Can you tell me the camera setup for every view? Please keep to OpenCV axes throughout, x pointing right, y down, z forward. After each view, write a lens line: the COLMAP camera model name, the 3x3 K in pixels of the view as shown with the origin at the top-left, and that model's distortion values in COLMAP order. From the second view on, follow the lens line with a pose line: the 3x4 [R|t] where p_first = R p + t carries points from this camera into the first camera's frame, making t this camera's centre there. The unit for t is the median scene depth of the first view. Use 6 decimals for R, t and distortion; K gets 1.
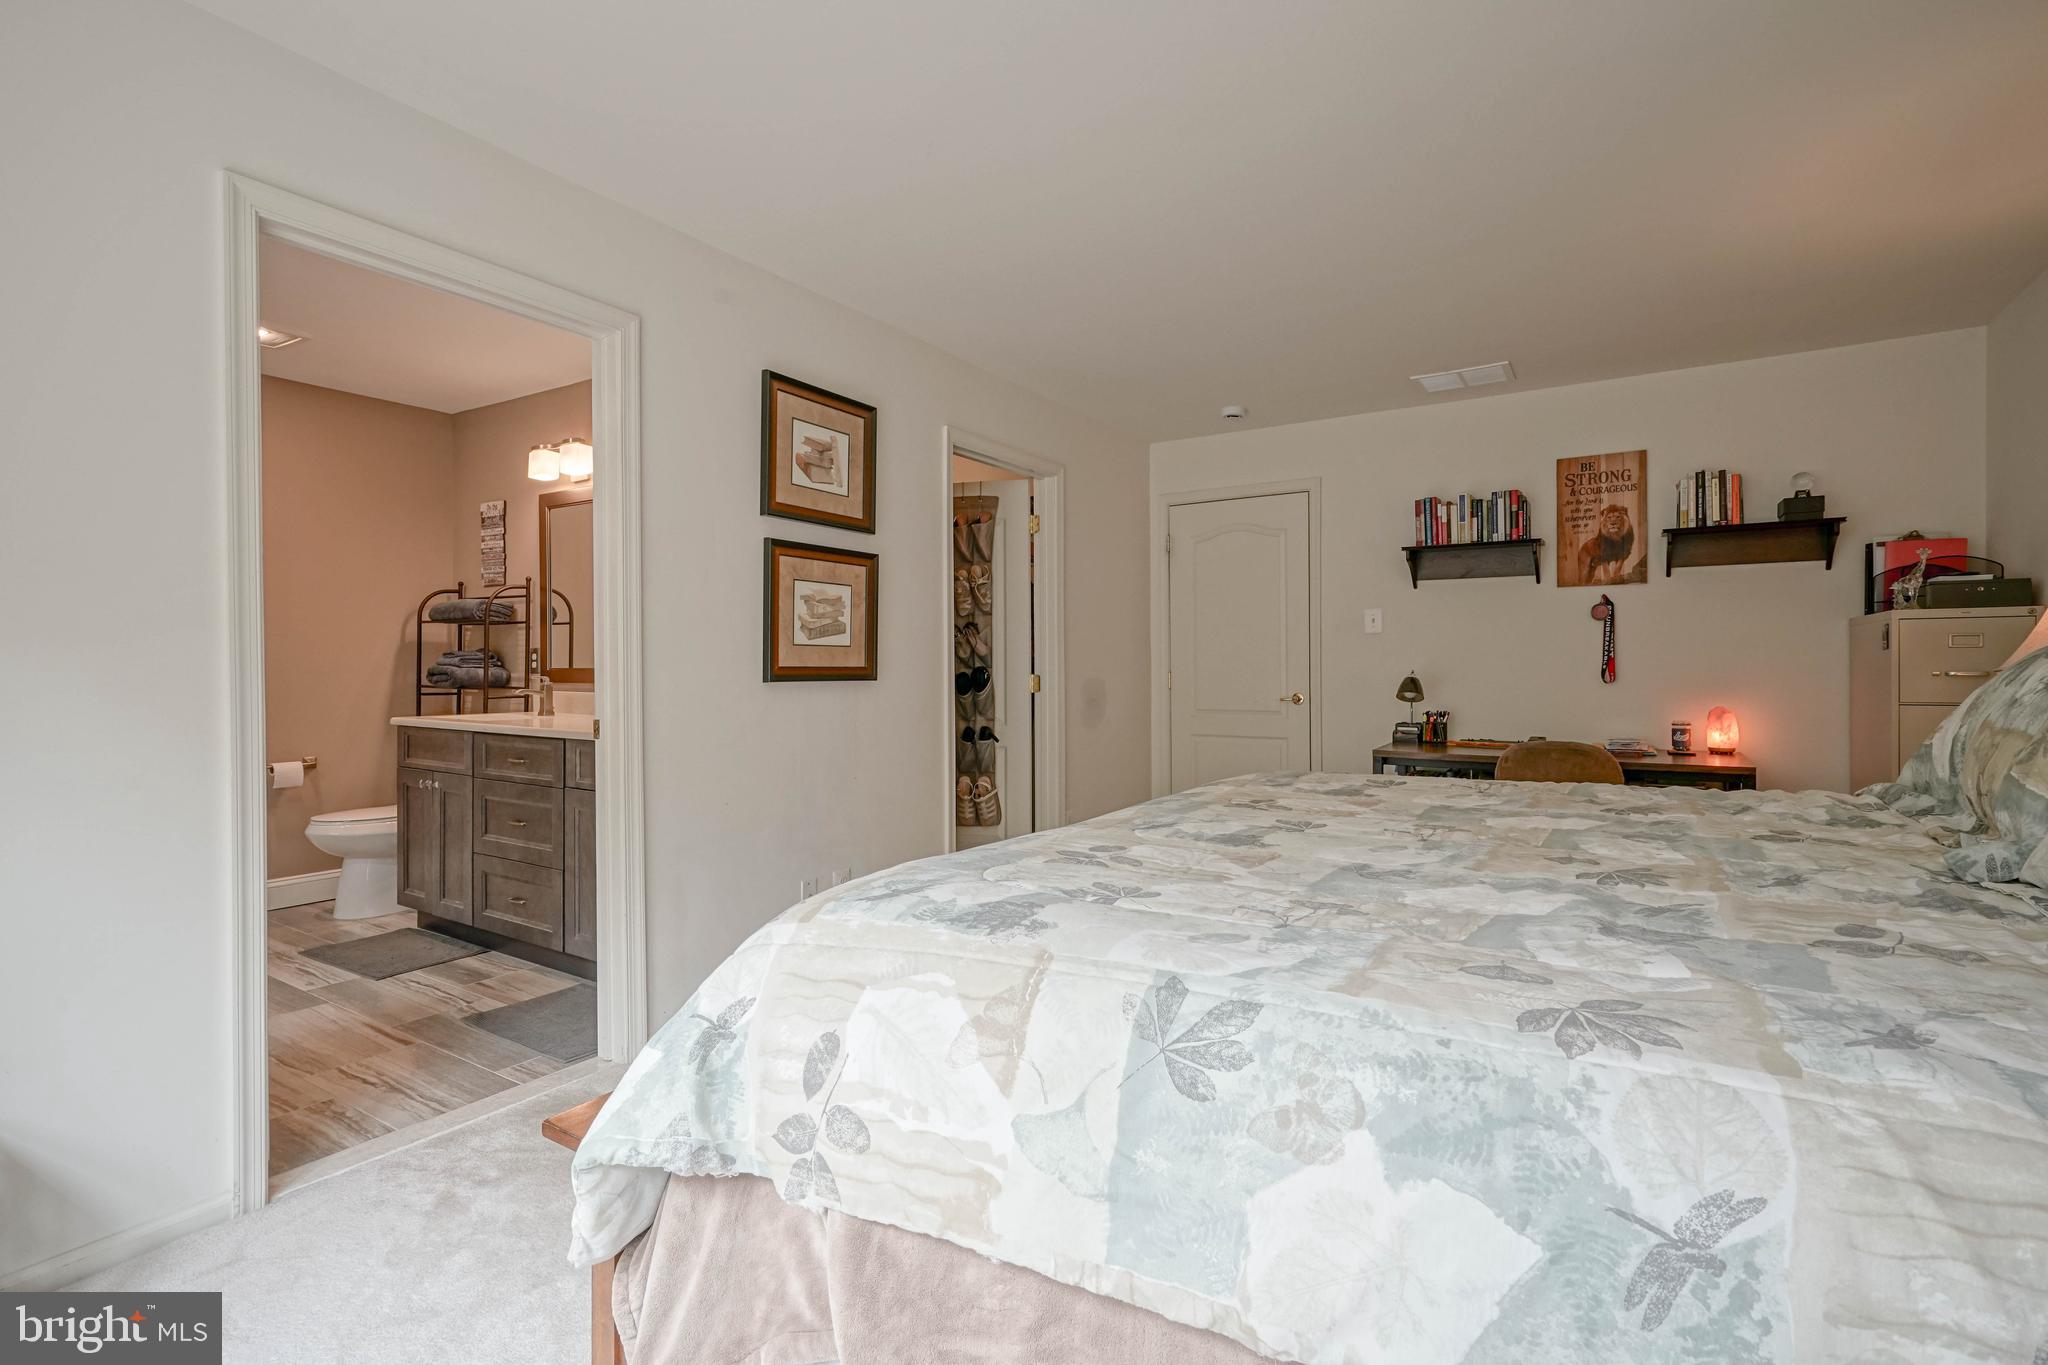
lens RADIAL K [[954.1, 0, 1060.3], [0, 954.1, 673.2], [0, 0, 1]] dist [0.000275, 0.000024]
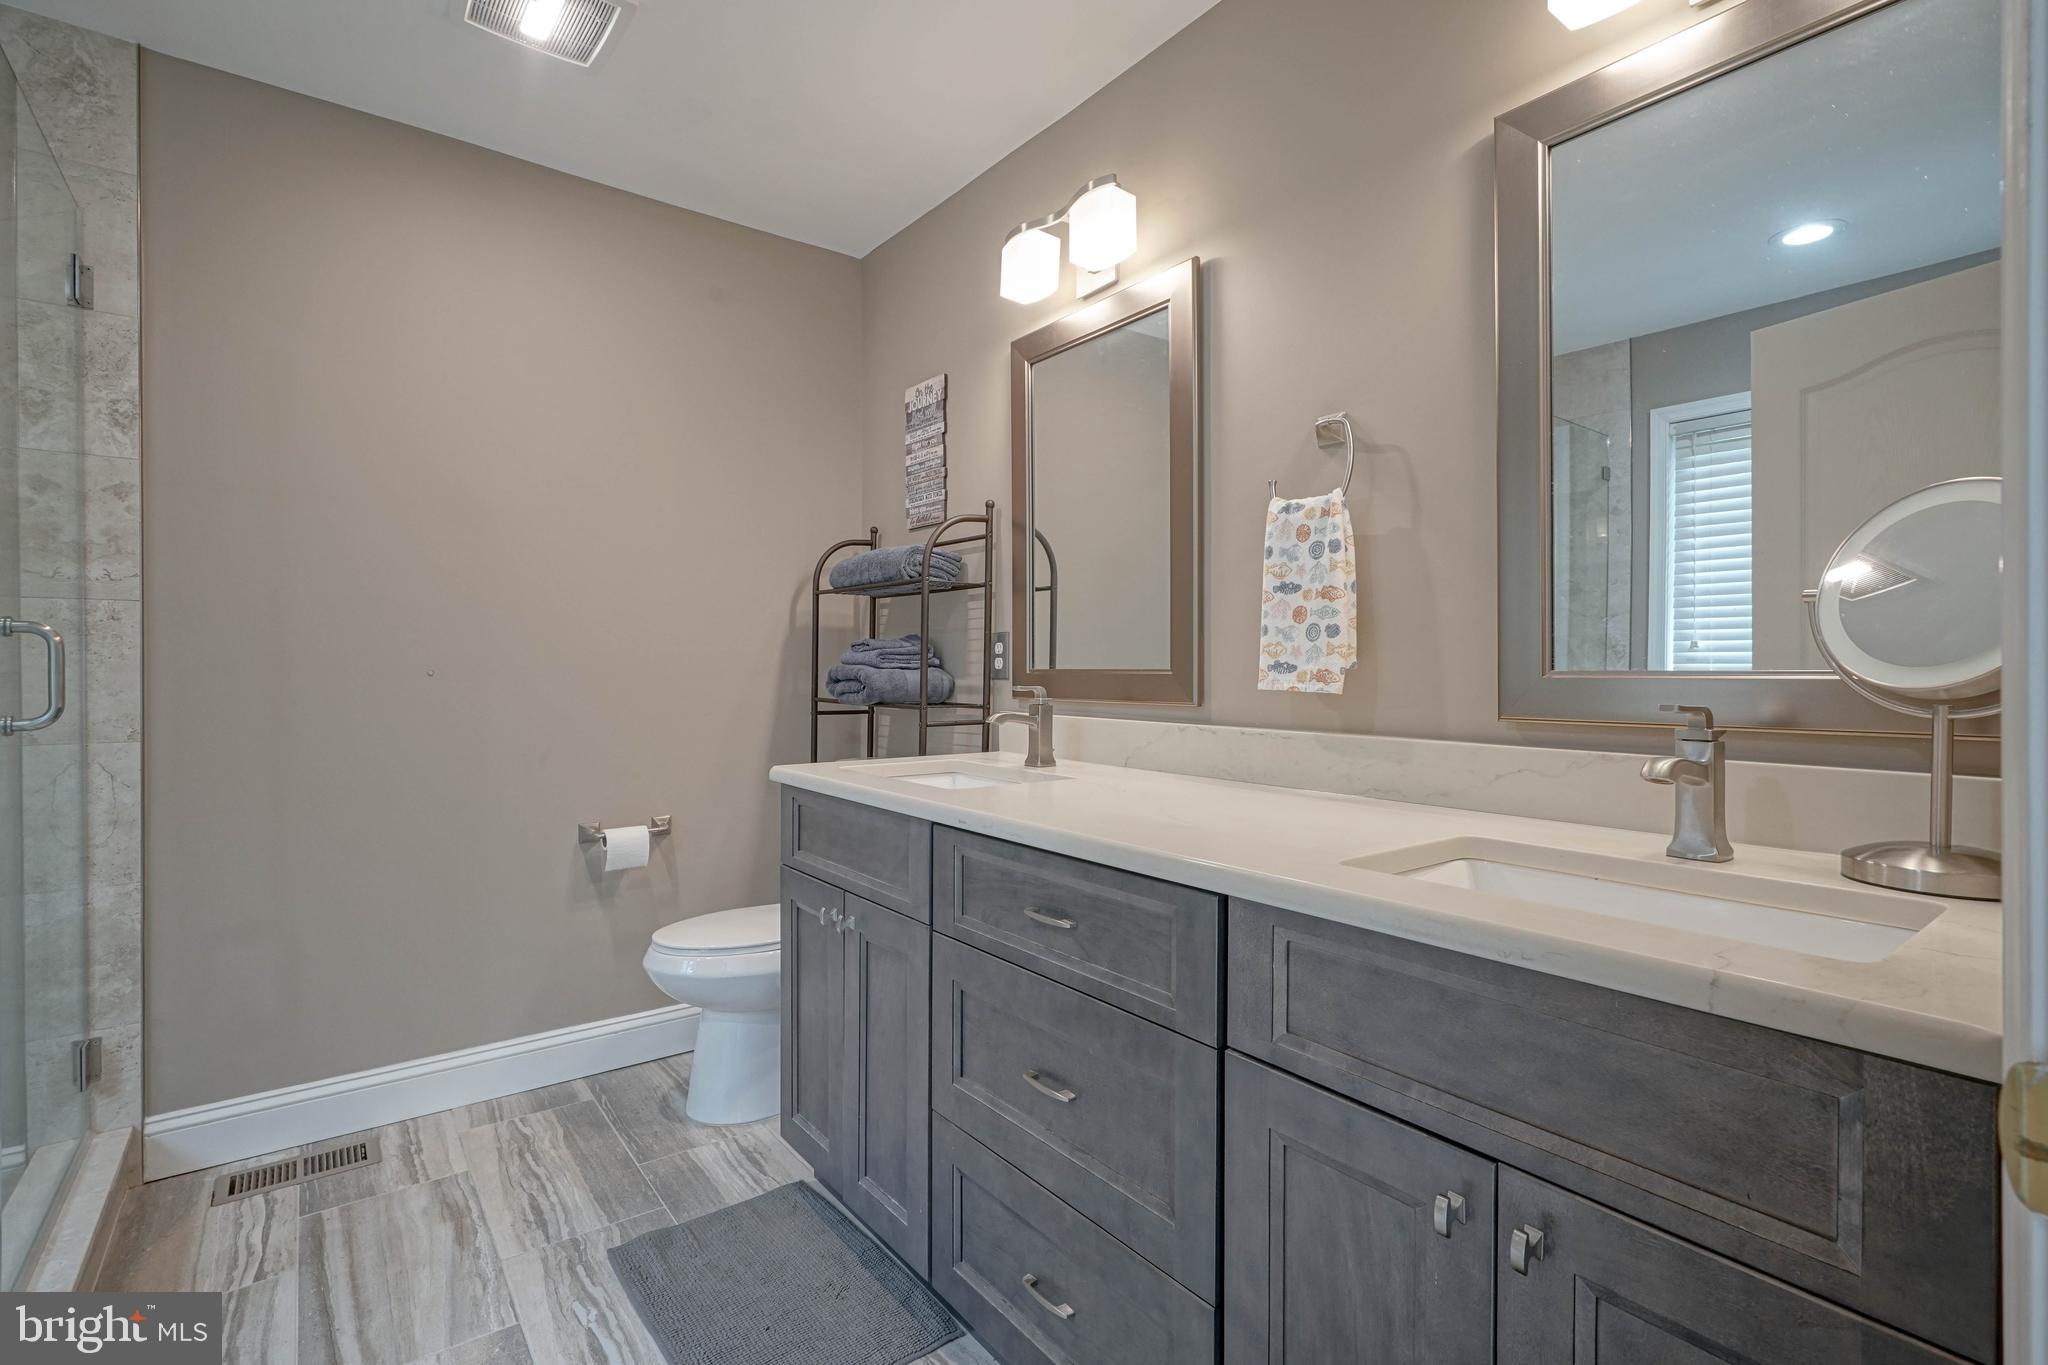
lens RADIAL K [[929.9, 0, 1024.0], [0, 929.9, 682.5], [0, 0, 1]] dist [-0.000520, 0.000087]
pose [[0.934627, 0.005370, -0.355589, -0.352505], [-0.003846, 0.999980, 0.004994, -0.000968], [0.355608, -0.003300, 0.934629, 0.516476]]
